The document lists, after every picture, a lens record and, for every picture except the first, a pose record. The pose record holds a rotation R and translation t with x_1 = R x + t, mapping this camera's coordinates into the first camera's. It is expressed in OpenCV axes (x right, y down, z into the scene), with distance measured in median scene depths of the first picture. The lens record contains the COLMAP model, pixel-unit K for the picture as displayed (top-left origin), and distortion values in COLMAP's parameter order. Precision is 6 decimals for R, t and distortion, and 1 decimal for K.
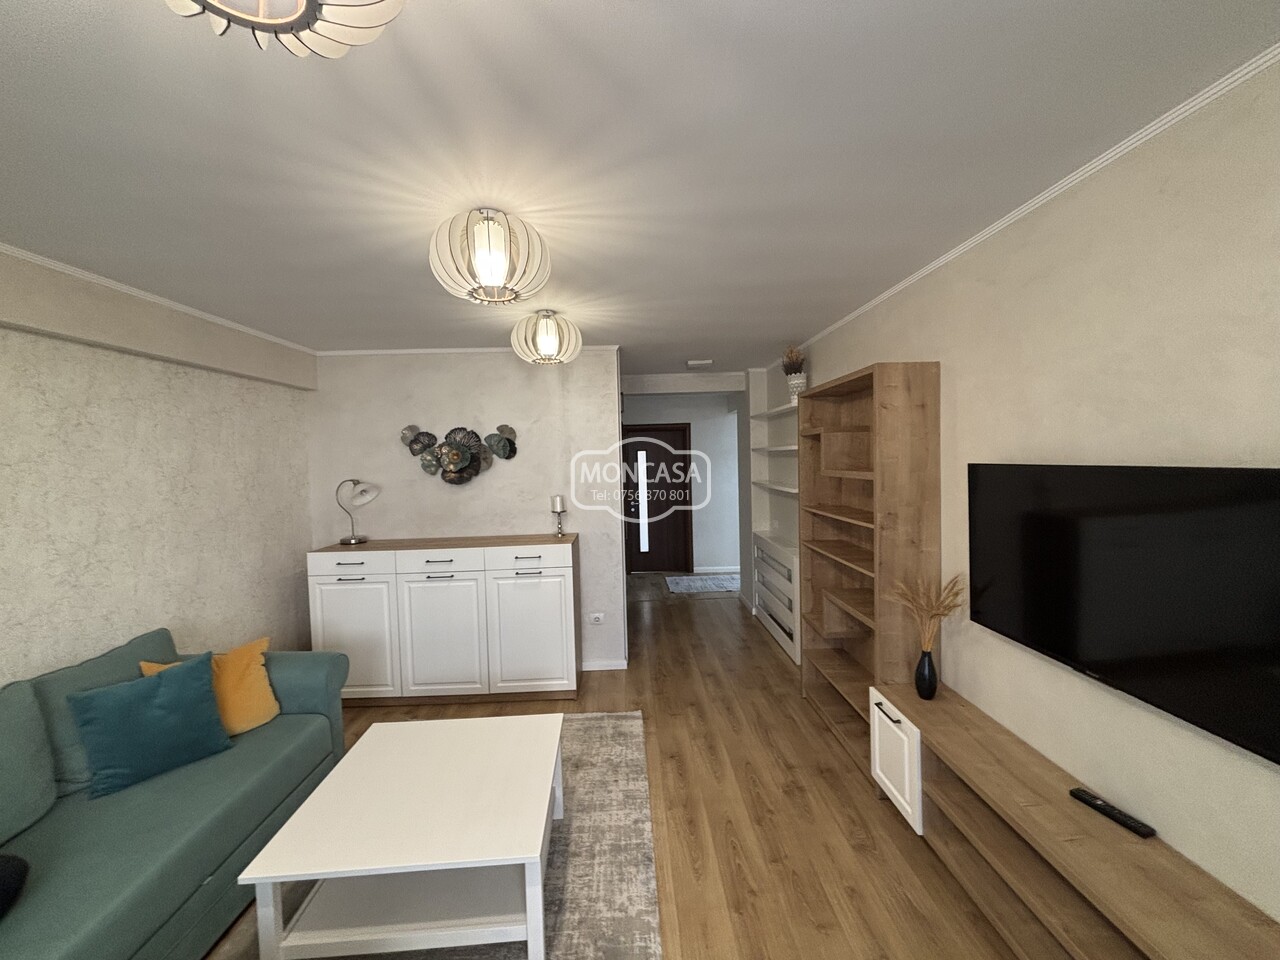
lens RADIAL K [[513.9, 0, 643.1], [0, 513.9, 482.0], [0, 0, 1]] dist [-0.002056, 0.000464]
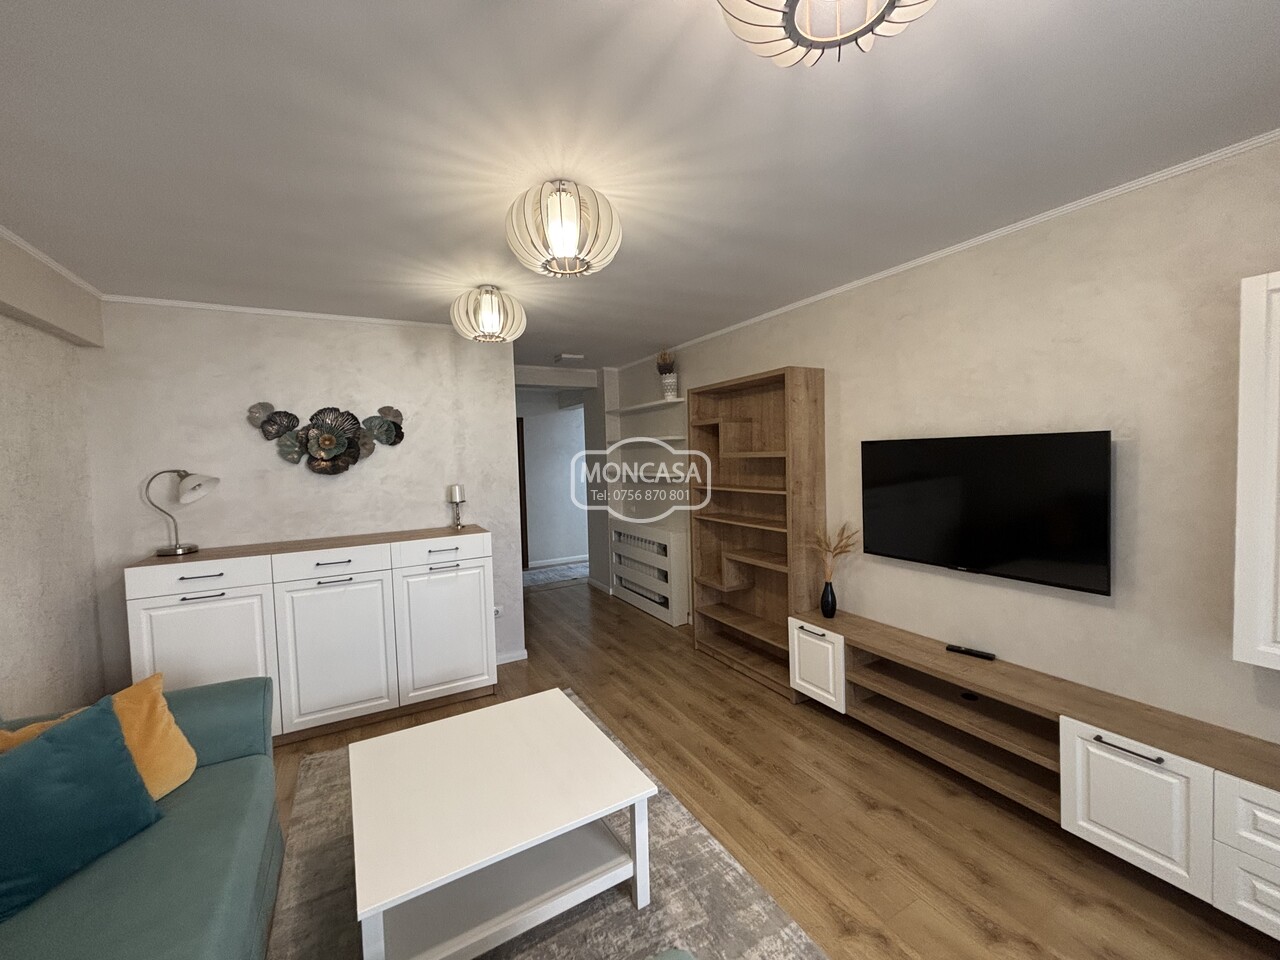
lens RADIAL K [[513.9, 0, 642.2], [0, 513.9, 479.6], [0, 0, 1]] dist [-0.002056, 0.000464]
pose [[0.888504, -0.022767, 0.458303, -0.442219], [0.027811, 0.999604, -0.004259, 0.047009], [-0.458025, 0.016530, 0.888786, 0.017362]]
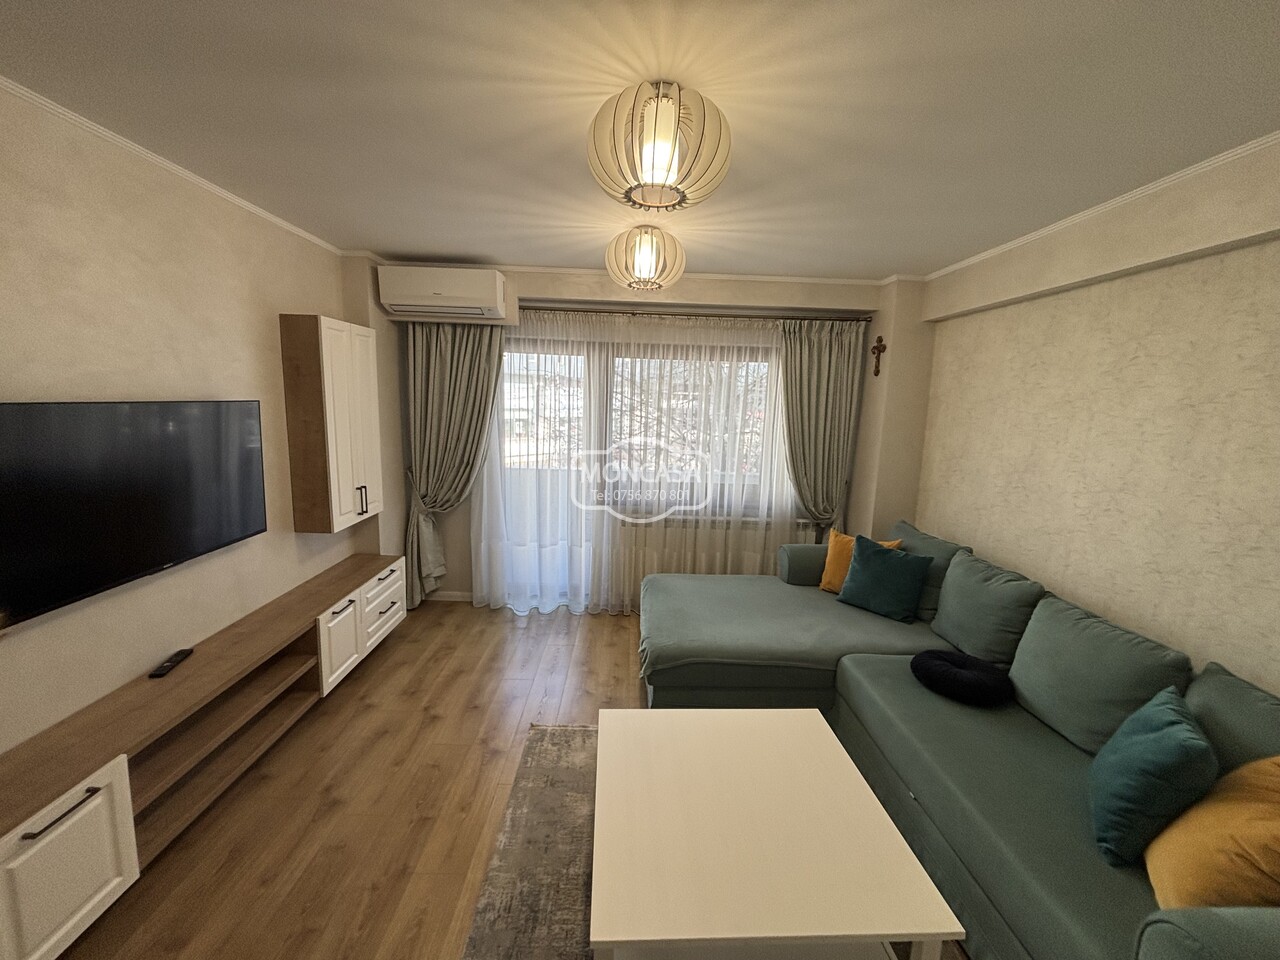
lens RADIAL K [[513.9, 0, 637.2], [0, 513.9, 470.9], [0, 0, 1]] dist [-0.002056, 0.000464]
pose [[-0.999687, 0.001145, 0.025011, -0.203894], [0.006049, 0.980406, 0.196896, -0.064609], [-0.024295, 0.196986, -0.980105, 1.319592]]
